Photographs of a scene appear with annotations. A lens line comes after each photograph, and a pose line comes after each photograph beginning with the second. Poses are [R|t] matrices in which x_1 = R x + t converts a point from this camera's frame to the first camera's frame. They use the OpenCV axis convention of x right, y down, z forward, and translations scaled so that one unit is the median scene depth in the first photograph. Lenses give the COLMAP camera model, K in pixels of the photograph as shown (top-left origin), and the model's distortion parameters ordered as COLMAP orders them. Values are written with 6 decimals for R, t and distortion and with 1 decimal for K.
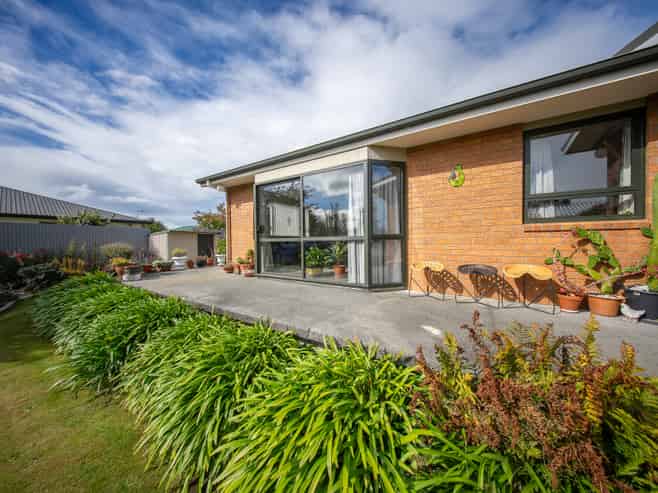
lens RADIAL K [[217.2, 0, 329.0], [0, 217.2, 246.5], [0, 0, 1]] dist [0.000218, -0.001322]
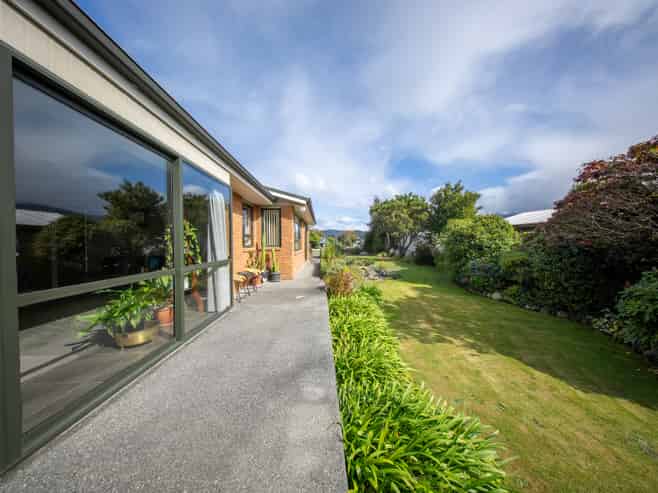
lens RADIAL K [[217.2, 0, 329.0], [0, 217.2, 246.5], [0, 0, 1]] dist [0.000218, -0.001322]
pose [[-0.547811, -0.002097, 0.836599, -0.883248], [0.021707, 0.999625, 0.016720, -0.103071], [-0.836320, 0.027320, -0.547560, 1.078989]]
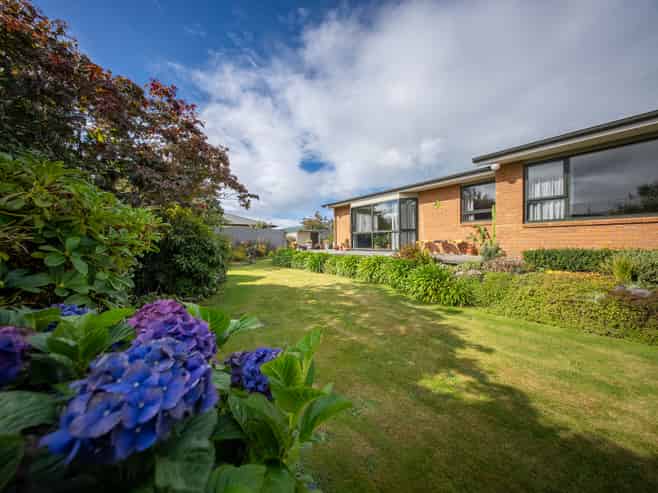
lens RADIAL K [[217.2, 0, 329.0], [0, 217.2, 246.5], [0, 0, 1]] dist [0.000218, -0.001322]
pose [[0.947929, 0.002117, -0.318475, 0.186755], [-0.001193, 0.999994, 0.003097, 0.122626], [0.318480, -0.002556, 0.947926, -1.444989]]
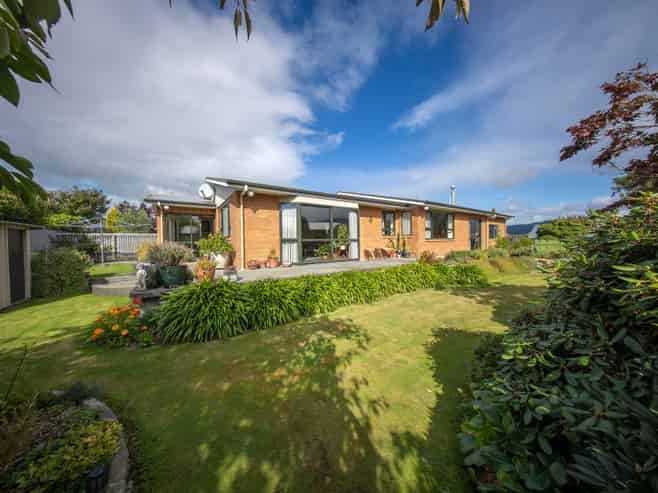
lens RADIAL K [[217.2, 0, 329.0], [0, 217.2, 246.5], [0, 0, 1]] dist [0.000218, -0.001322]
pose [[0.403826, -0.015576, 0.914703, -2.078163], [0.026380, 0.999638, 0.005376, 0.016858], [-0.914455, 0.021959, 0.404091, 0.272847]]
